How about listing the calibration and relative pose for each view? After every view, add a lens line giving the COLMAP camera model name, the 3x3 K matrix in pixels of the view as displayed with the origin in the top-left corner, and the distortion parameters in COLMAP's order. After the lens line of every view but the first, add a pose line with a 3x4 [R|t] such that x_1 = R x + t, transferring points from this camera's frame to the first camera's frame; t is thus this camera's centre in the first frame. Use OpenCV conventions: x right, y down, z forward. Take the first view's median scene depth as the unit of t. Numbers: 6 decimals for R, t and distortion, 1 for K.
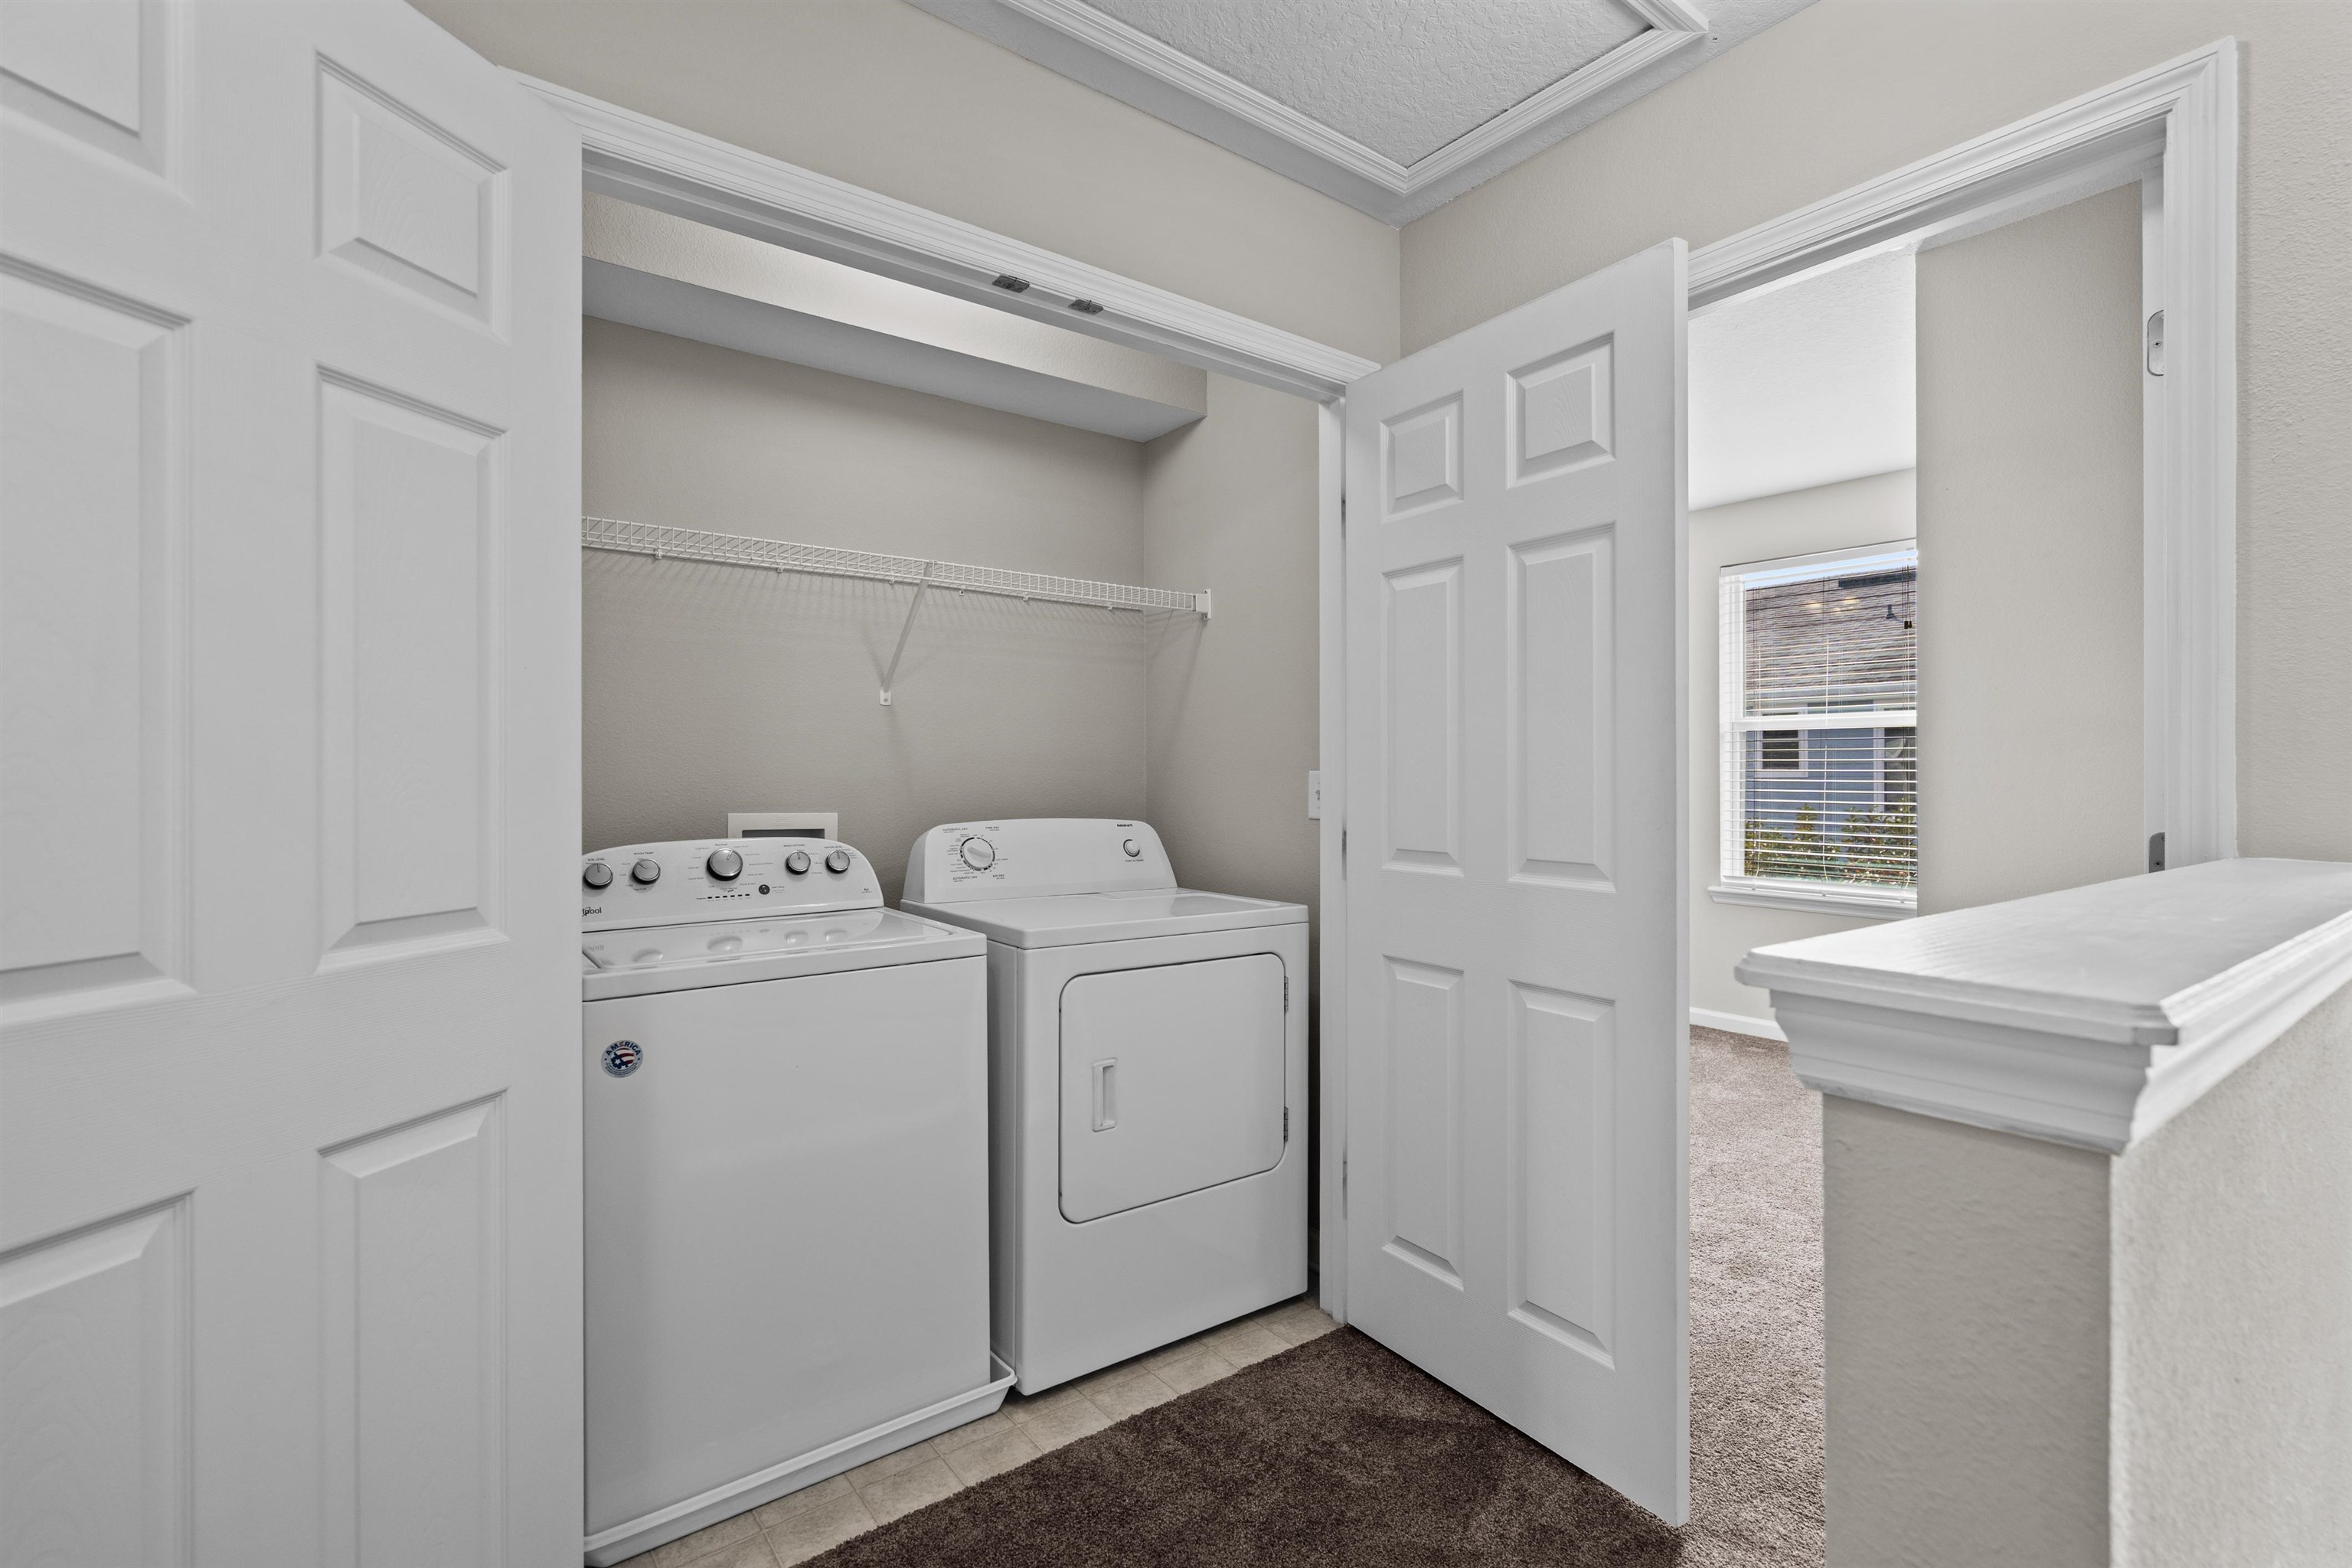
lens RADIAL K [[1071.0, 0, 1174.9], [0, 1071.0, 786.6], [0, 0, 1]] dist [-0.003895, 0.001515]
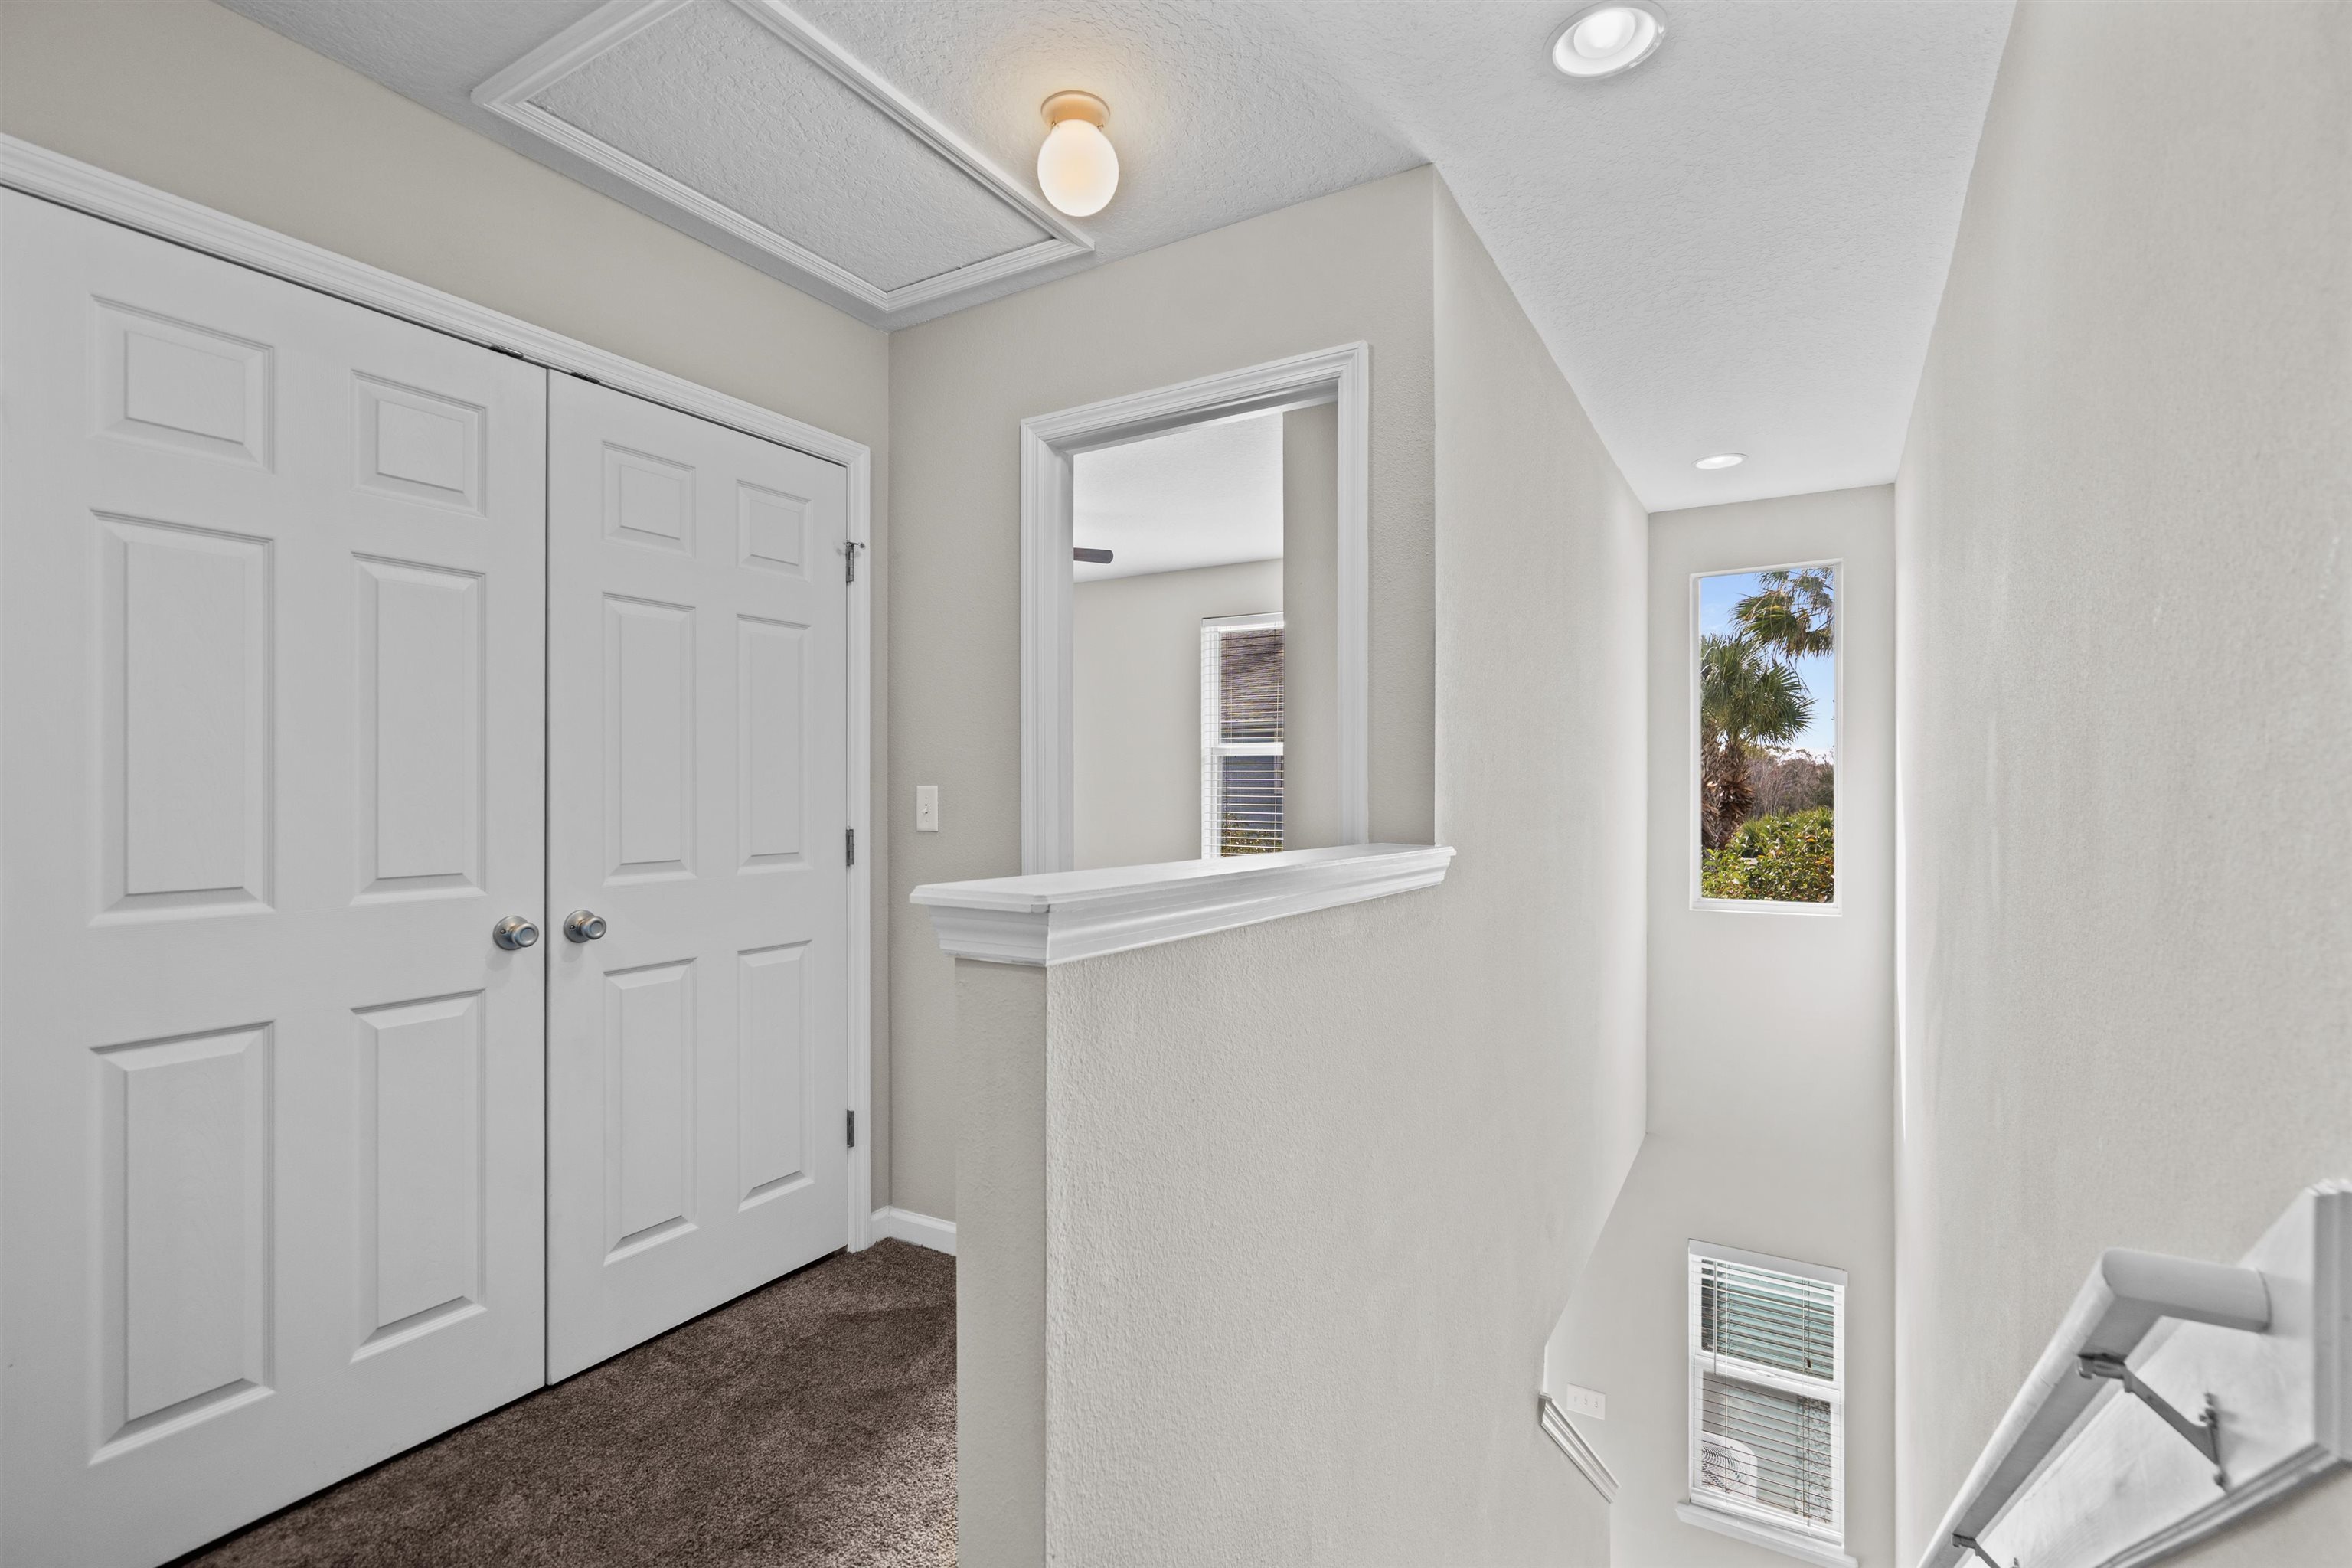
lens RADIAL K [[1071.0, 0, 1175.9], [0, 1071.0, 791.6], [0, 0, 1]] dist [-0.003895, 0.001515]
pose [[0.927059, -0.000329, 0.374914, 0.080371], [0.003930, 0.999953, -0.008839, 0.001289], [-0.374894, 0.009667, 0.927017, -0.301243]]
